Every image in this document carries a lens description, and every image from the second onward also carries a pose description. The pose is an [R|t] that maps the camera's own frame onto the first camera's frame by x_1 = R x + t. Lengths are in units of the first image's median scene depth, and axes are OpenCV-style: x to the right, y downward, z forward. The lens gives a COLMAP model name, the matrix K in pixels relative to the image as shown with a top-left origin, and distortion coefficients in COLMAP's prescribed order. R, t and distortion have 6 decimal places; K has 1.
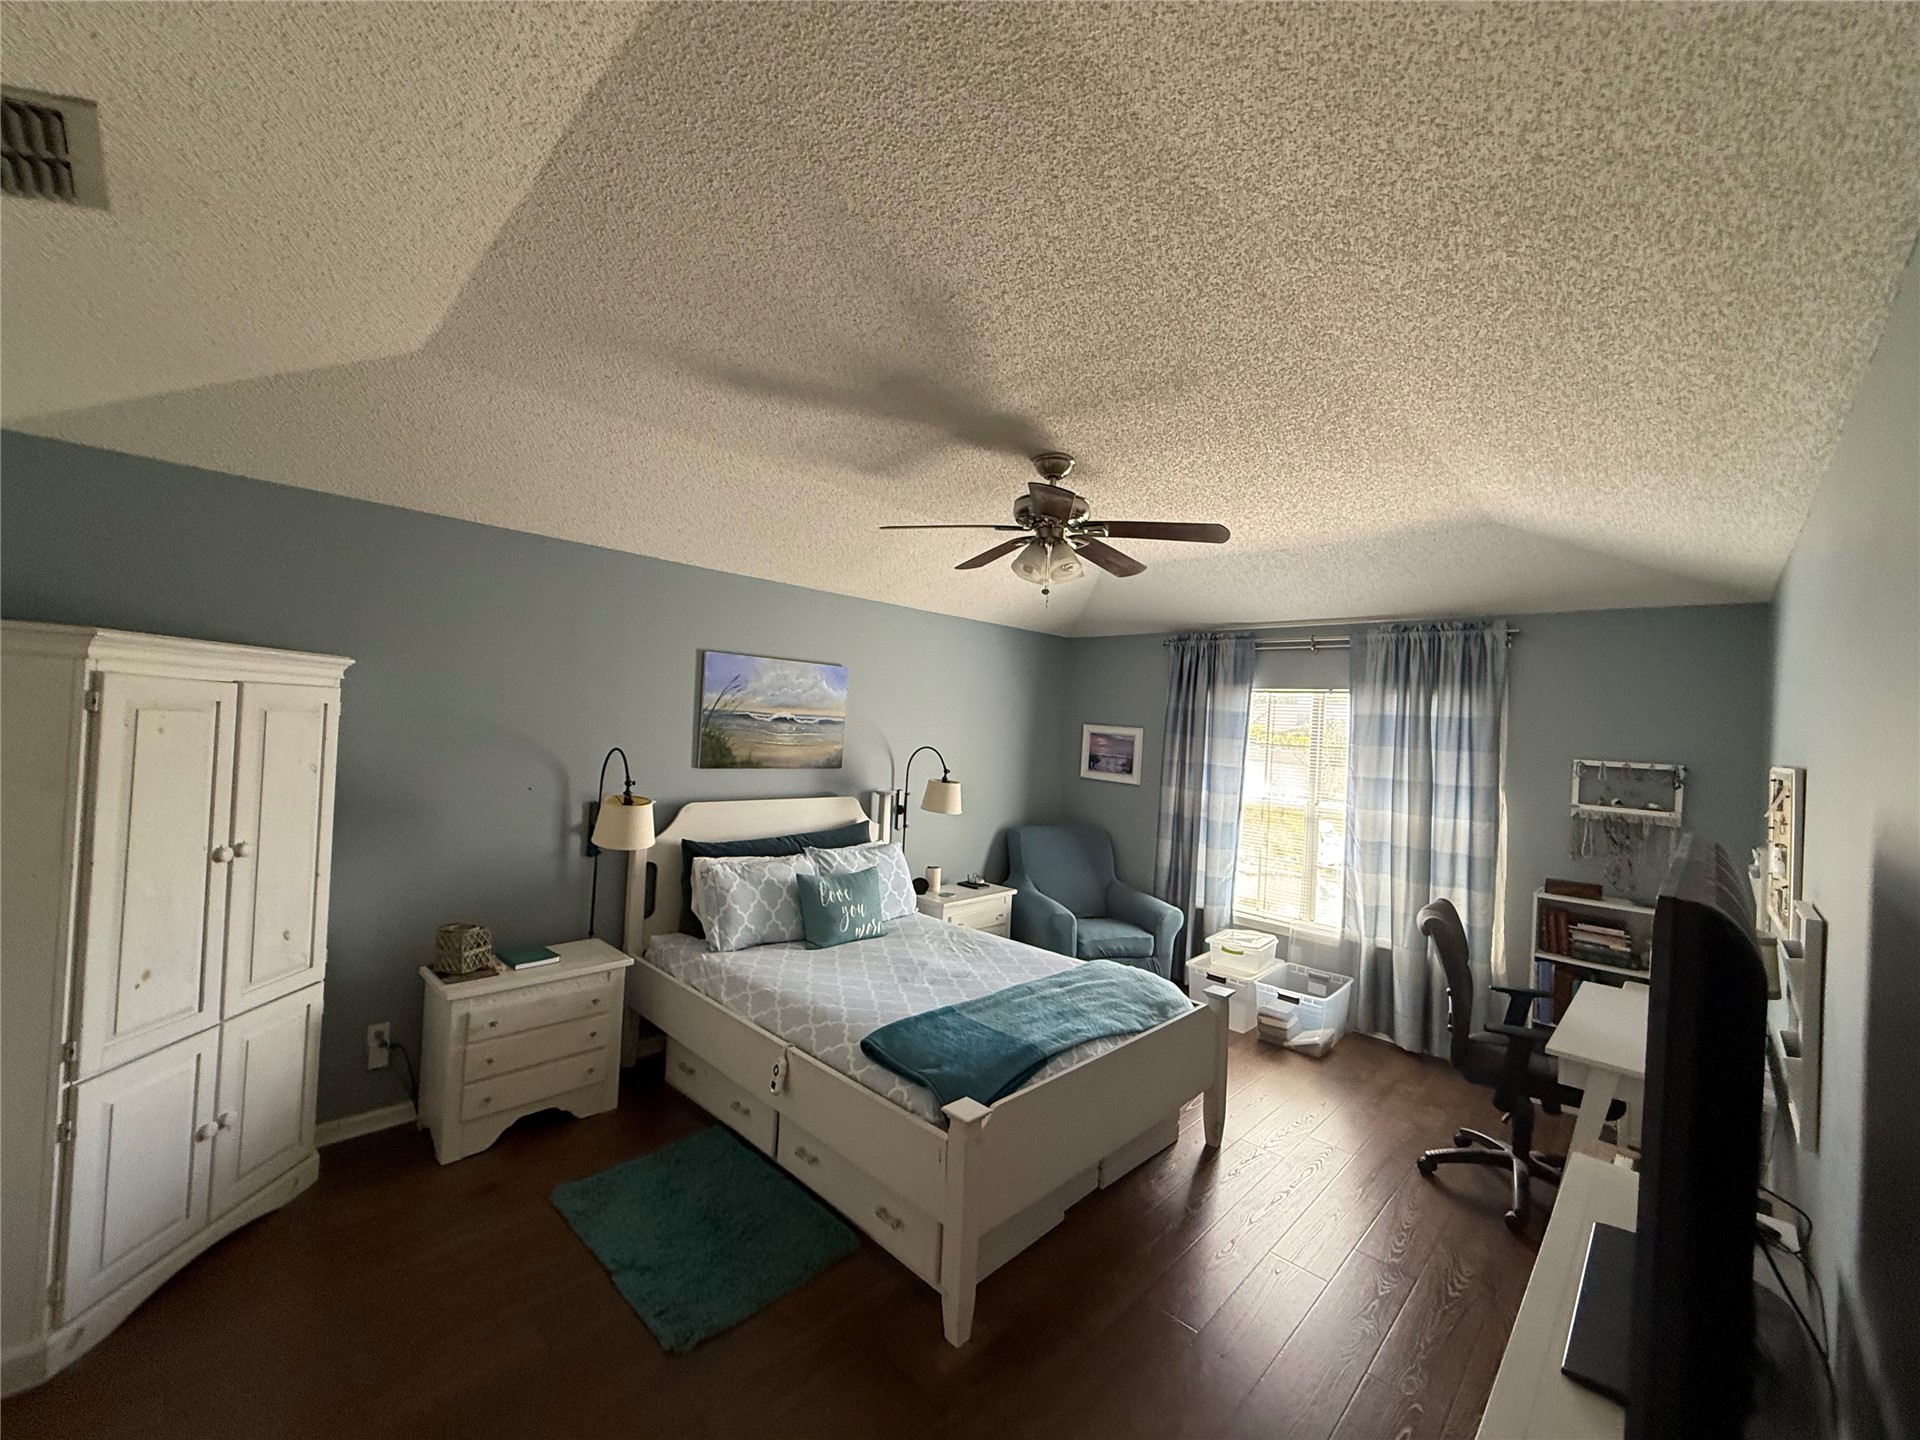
lens RADIAL K [[763.5, 0, 952.8], [0, 763.5, 717.2], [0, 0, 1]] dist [0.000218, -0.000316]
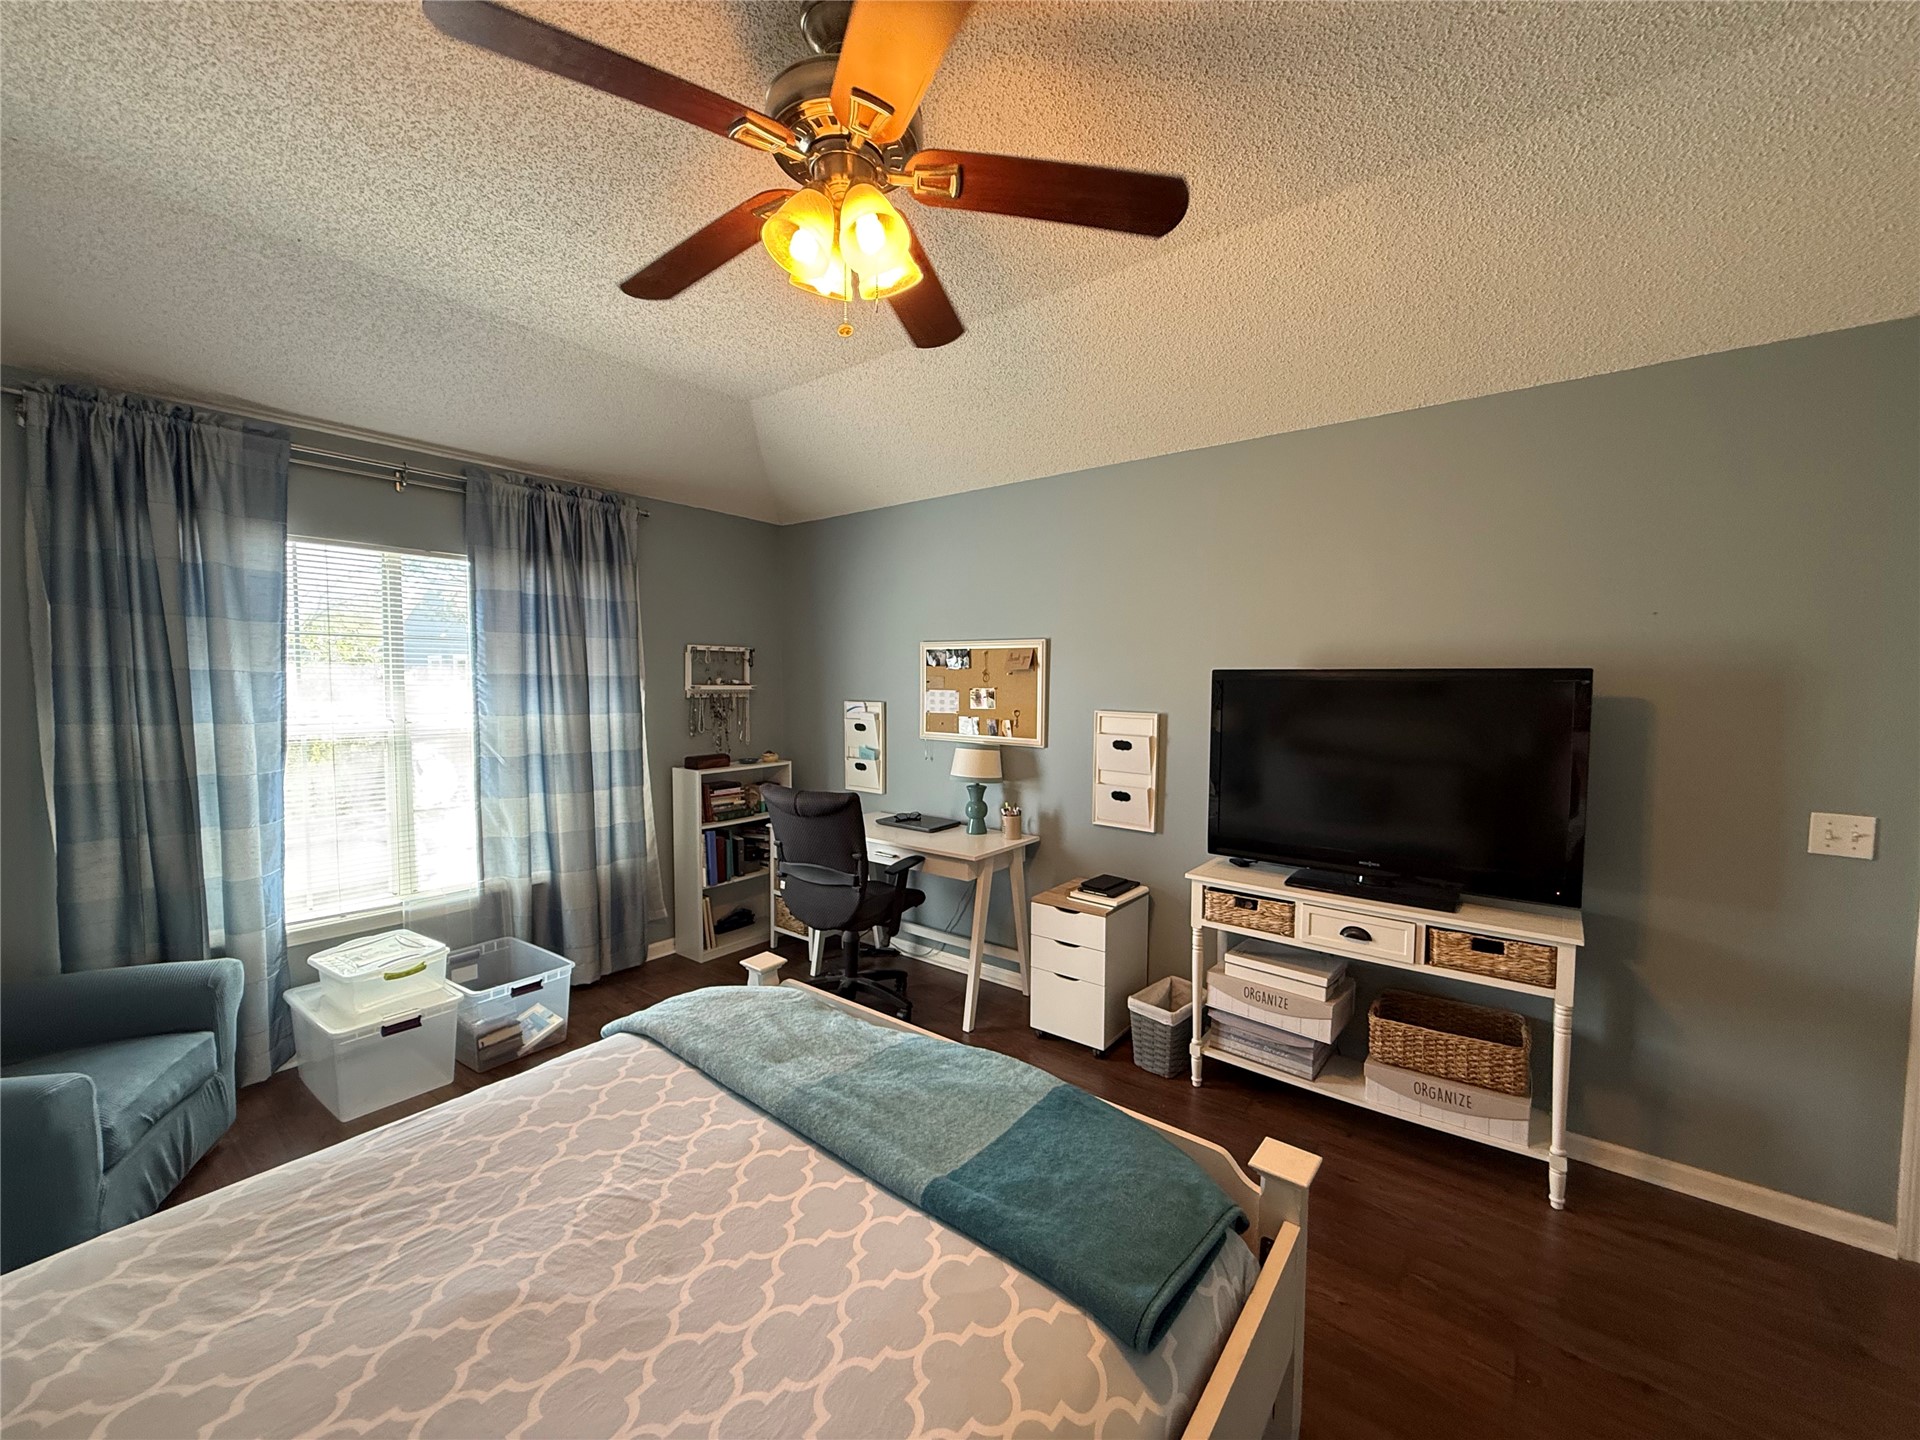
lens RADIAL K [[763.5, 0, 951.3], [0, 763.5, 722.4], [0, 0, 1]] dist [0.000218, -0.000316]
pose [[-0.113356, -0.108688, 0.987592, -0.283260], [-0.022789, 0.994021, 0.106780, 0.036920], [-0.993293, -0.010402, -0.115155, 0.691926]]
